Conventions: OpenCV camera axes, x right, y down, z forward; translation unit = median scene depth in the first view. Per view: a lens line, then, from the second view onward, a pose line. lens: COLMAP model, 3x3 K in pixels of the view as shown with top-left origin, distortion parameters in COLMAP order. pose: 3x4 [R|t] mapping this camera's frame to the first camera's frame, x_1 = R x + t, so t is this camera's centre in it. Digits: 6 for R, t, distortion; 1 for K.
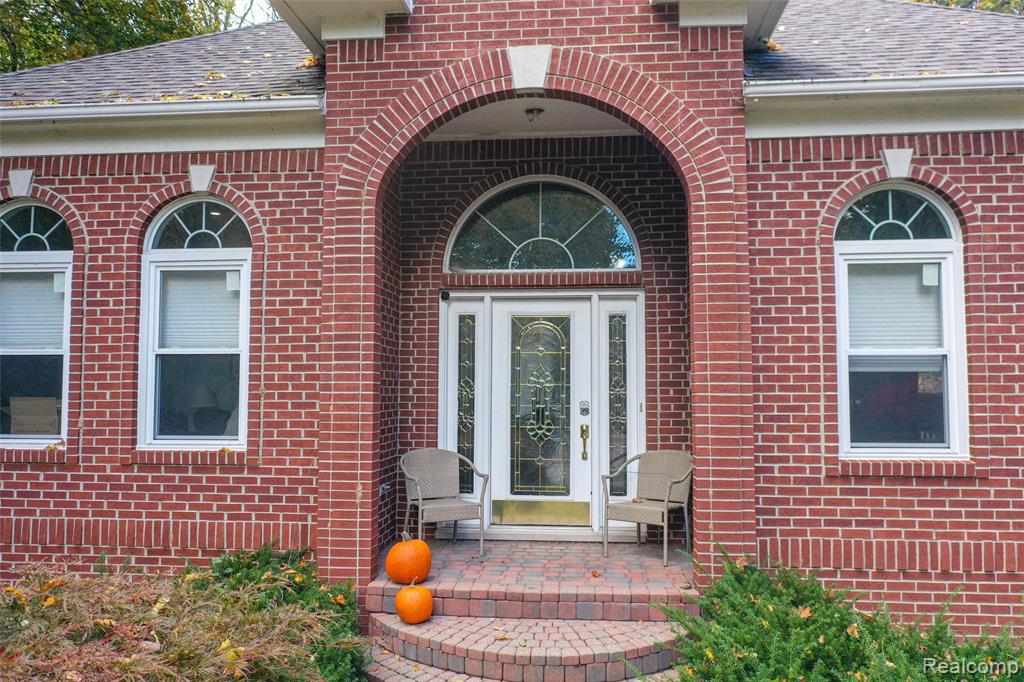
lens RADIAL K [[814.3, 0, 507.7], [0, 814.3, 337.4], [0, 0, 1]] dist [0.009192, -0.006109]
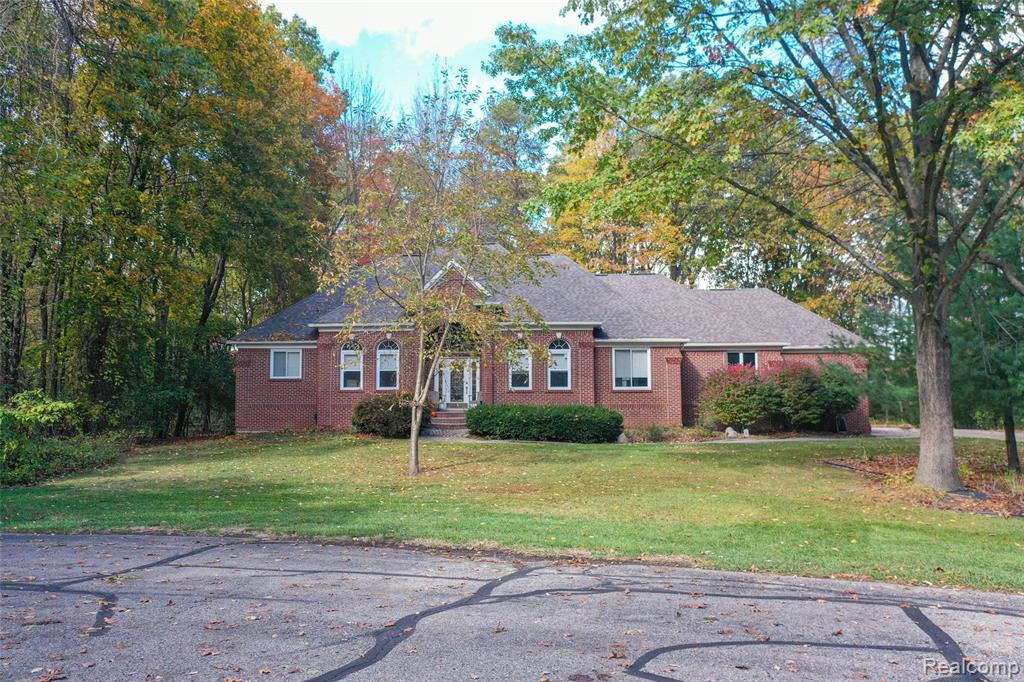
lens RADIAL K [[814.3, 0, 507.7], [0, 814.3, 337.4], [0, 0, 1]] dist [0.009192, -0.006109]
pose [[0.998972, -0.001137, 0.045307, 0.134401], [0.001870, 0.999868, -0.016138, -0.103633], [-0.045282, 0.016206, 0.998843, -4.069886]]
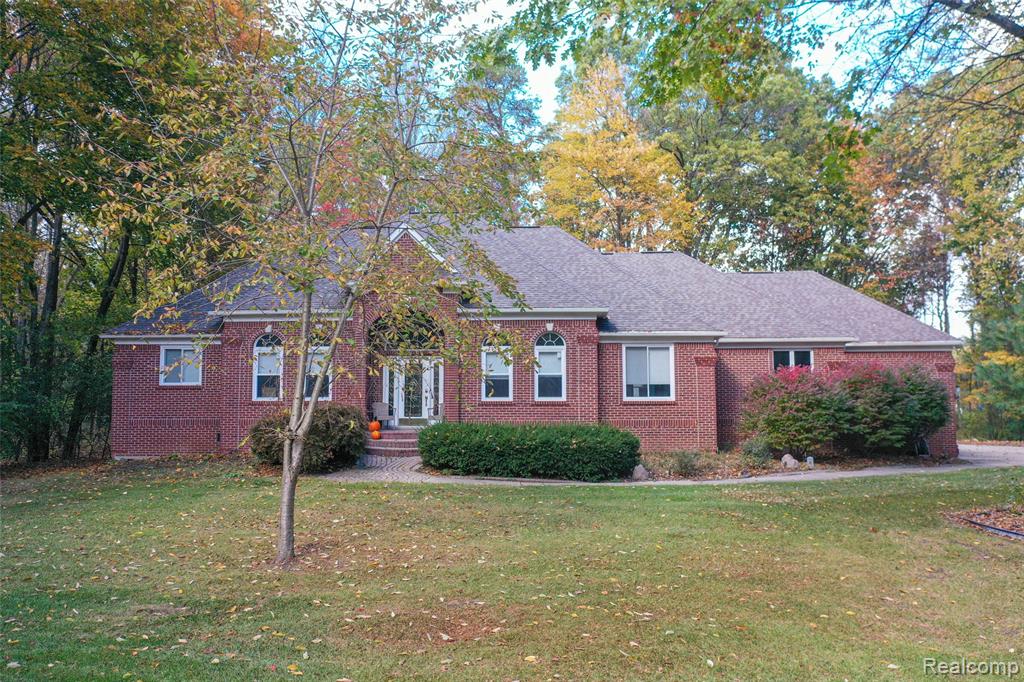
lens RADIAL K [[814.3, 0, 507.7], [0, 814.3, 337.4], [0, 0, 1]] dist [0.009192, -0.006109]
pose [[0.998741, -0.000223, 0.050171, 0.300651], [0.001217, 0.999804, -0.019767, -0.076658], [-0.050157, 0.019803, 0.998545, -2.748477]]
